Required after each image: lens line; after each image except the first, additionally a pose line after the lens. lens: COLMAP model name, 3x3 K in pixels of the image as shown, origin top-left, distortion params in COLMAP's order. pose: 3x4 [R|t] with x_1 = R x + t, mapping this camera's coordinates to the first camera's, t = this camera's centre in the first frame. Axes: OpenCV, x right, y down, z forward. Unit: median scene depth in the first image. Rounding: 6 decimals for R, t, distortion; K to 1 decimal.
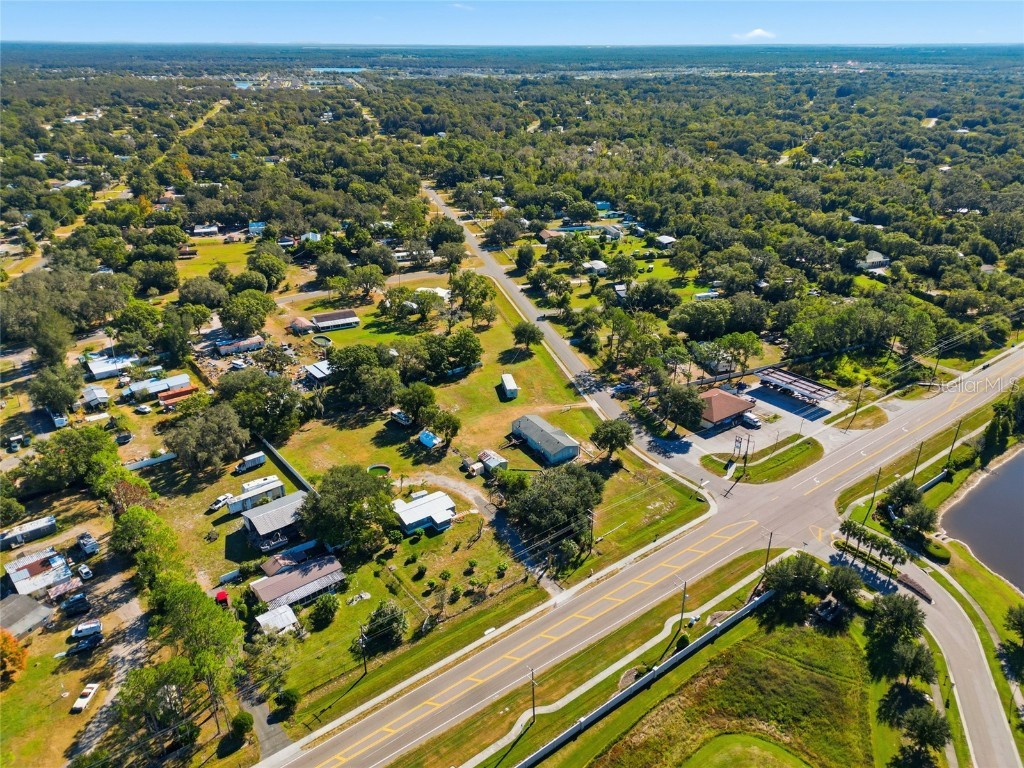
lens RADIAL K [[723.6, 0, 508.7], [0, 723.6, 382.5], [0, 0, 1]] dist [0.107911, -0.121662]
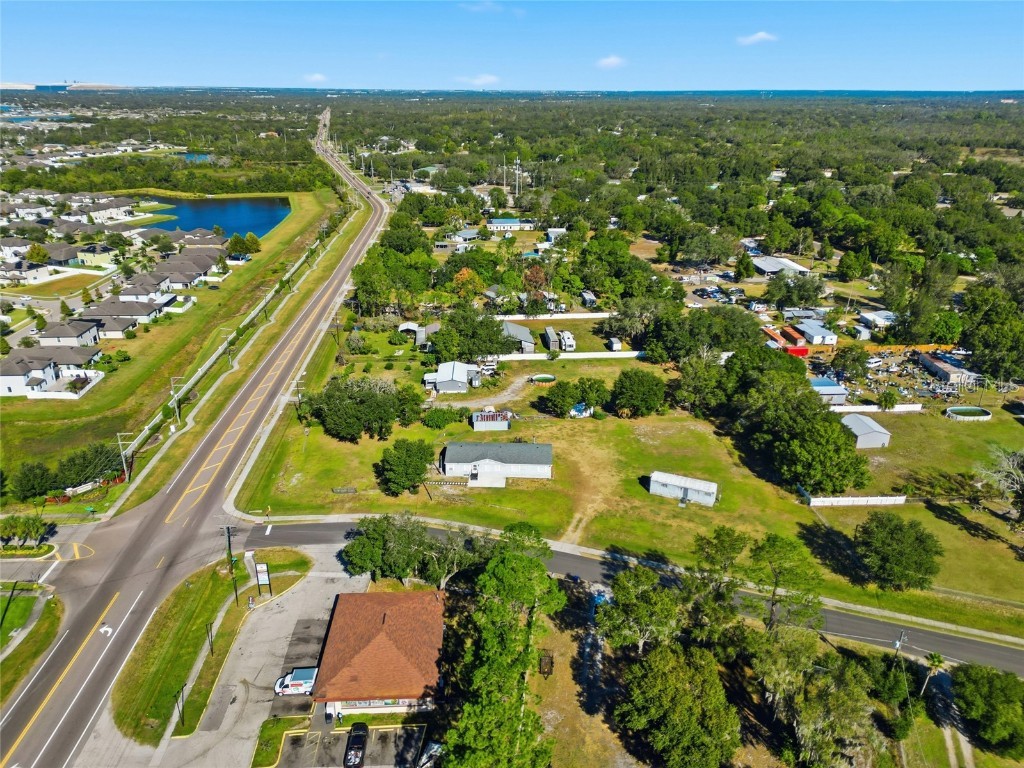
lens RADIAL K [[723.8, 0, 512.0], [0, 723.8, 384.0], [0, 0, 1]] dist [0.087251, -0.094080]
pose [[-0.550302, 0.313642, -0.773819, 0.556218], [-0.354418, 0.751391, 0.556597, -0.371142], [0.756013, 0.580552, -0.302331, 1.152889]]
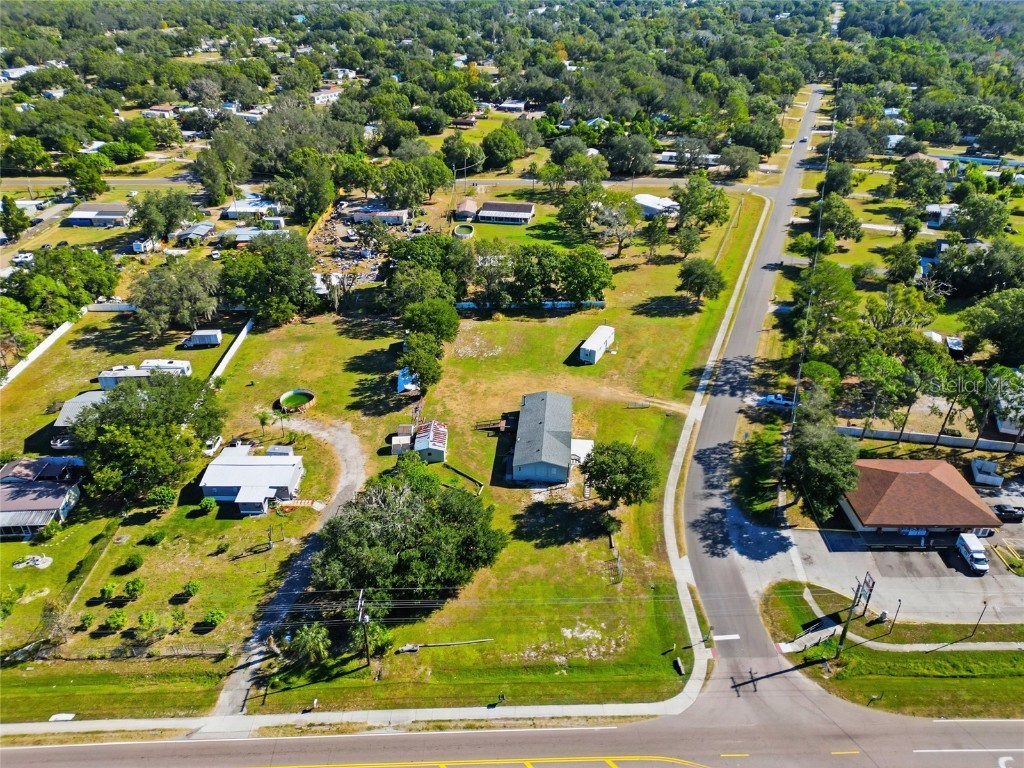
lens RADIAL K [[719.3, 0, 519.1], [0, 719.3, 380.6], [0, 0, 1]] dist [0.086691, -0.085719]
pose [[0.811777, 0.296569, -0.503056, 0.309811], [-0.249561, 0.955000, 0.160293, -0.055726], [0.527957, -0.004579, 0.849259, 0.472053]]
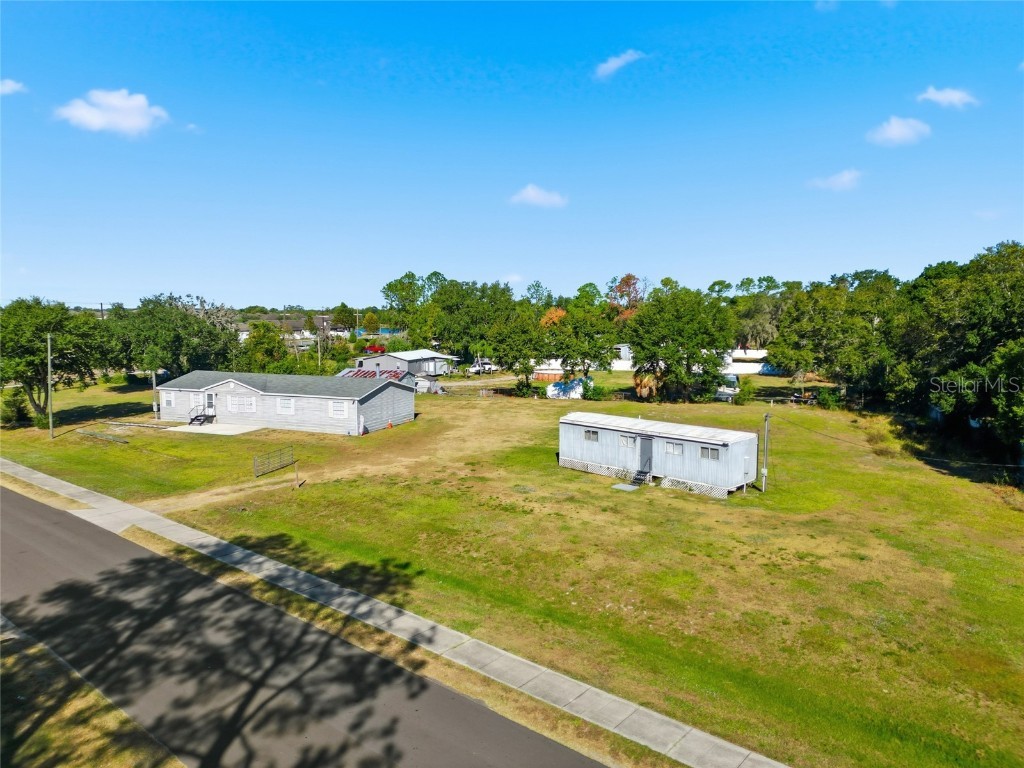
lens RADIAL K [[723.8, 0, 512.0], [0, 723.8, 384.0], [0, 0, 1]] dist [0.087251, -0.094080]
pose [[-0.811080, 0.045029, -0.583200, 0.152038], [-0.255522, 0.869596, 0.422507, -0.087248], [0.526173, 0.491707, -0.693805, 1.232687]]
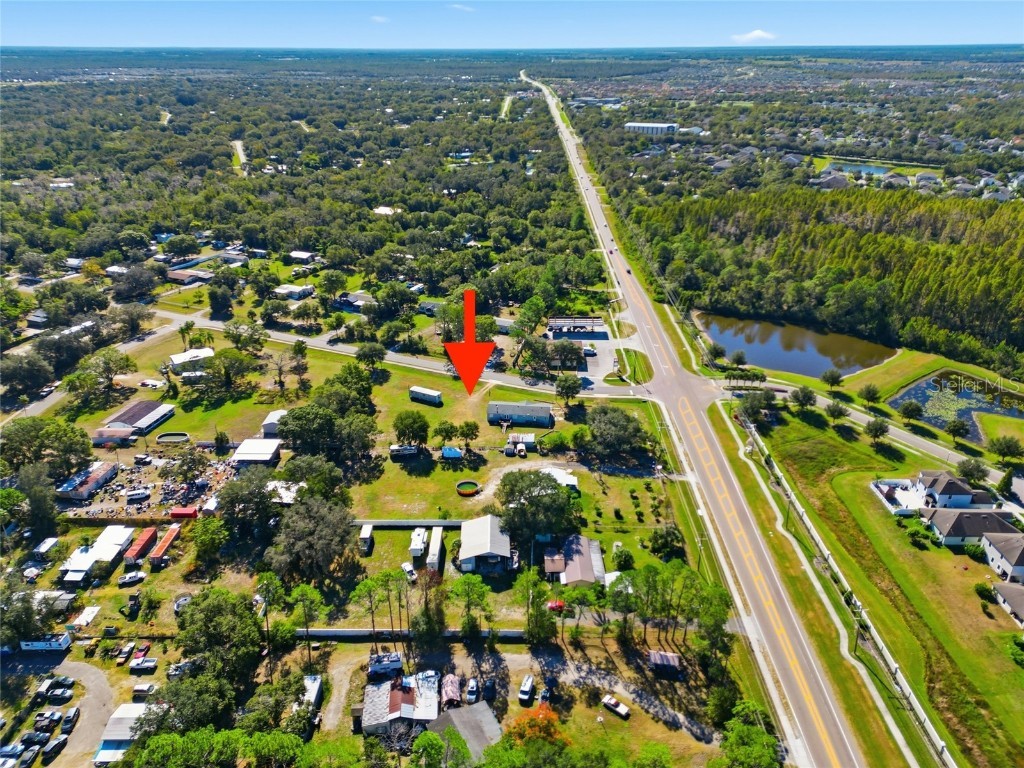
lens RADIAL K [[723.6, 0, 508.7], [0, 723.6, 382.5], [0, 0, 1]] dist [0.107911, -0.121662]
pose [[0.625582, -0.328677, 0.707544, -0.775467], [0.331650, 0.932935, 0.140147, -0.140022], [-0.706155, 0.146983, 0.692633, 0.168438]]
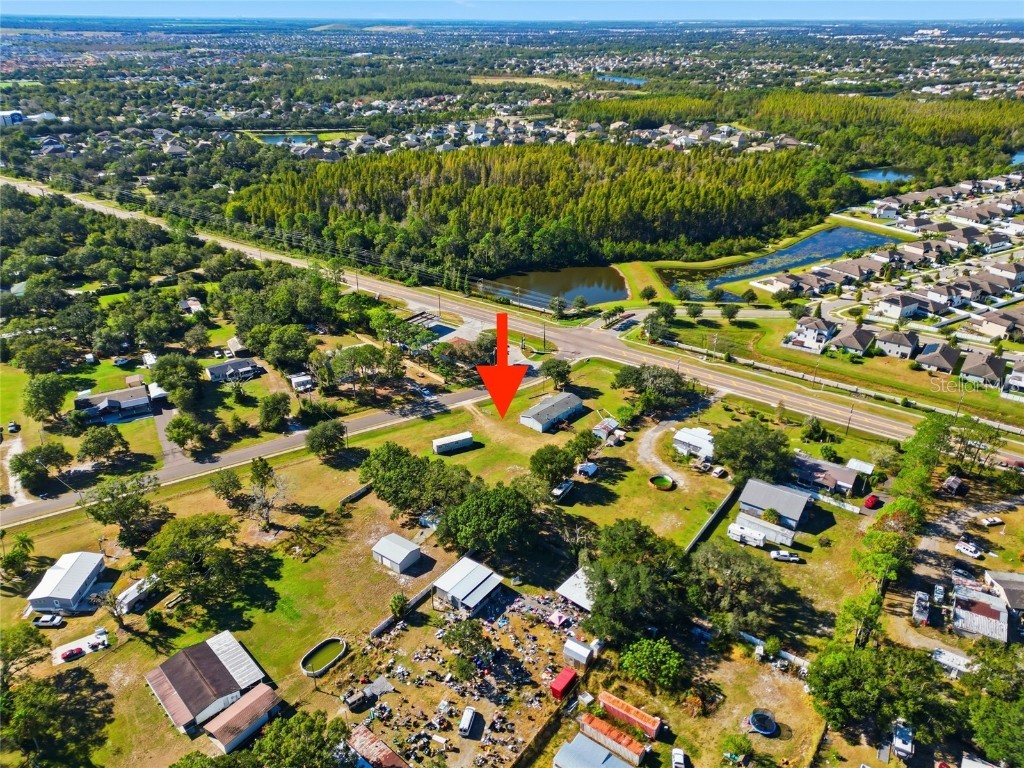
lens RADIAL K [[723.8, 0, 512.0], [0, 723.8, 384.0], [0, 0, 1]] dist [0.087251, -0.094080]
pose [[-0.283274, -0.428493, 0.857991, -0.865610], [0.402092, 0.759143, 0.511882, -0.548765], [-0.870677, 0.489994, -0.042752, 1.056476]]
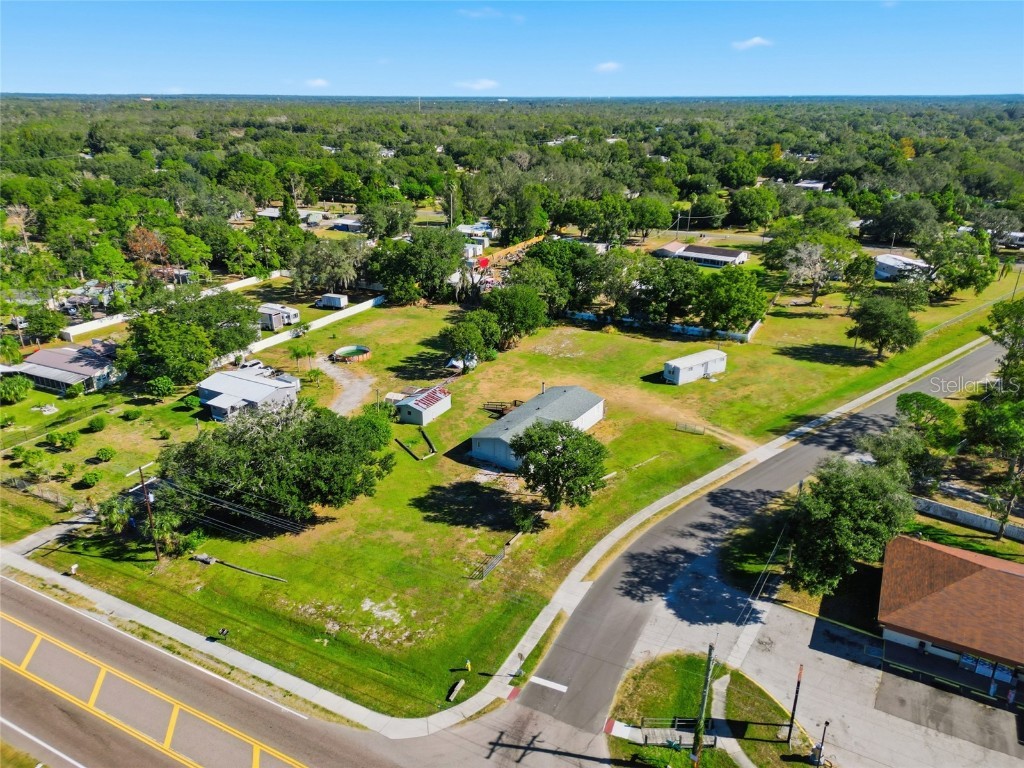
lens RADIAL K [[710.9, 0, 512.0], [0, 710.9, 384.0], [0, 0, 1]] dist [0.042919, 0.000987]
pose [[0.431314, 0.339704, -0.835805, 0.425123], [-0.383885, 0.907461, 0.170725, -0.024234], [0.816456, 0.247217, 0.521808, 0.705942]]
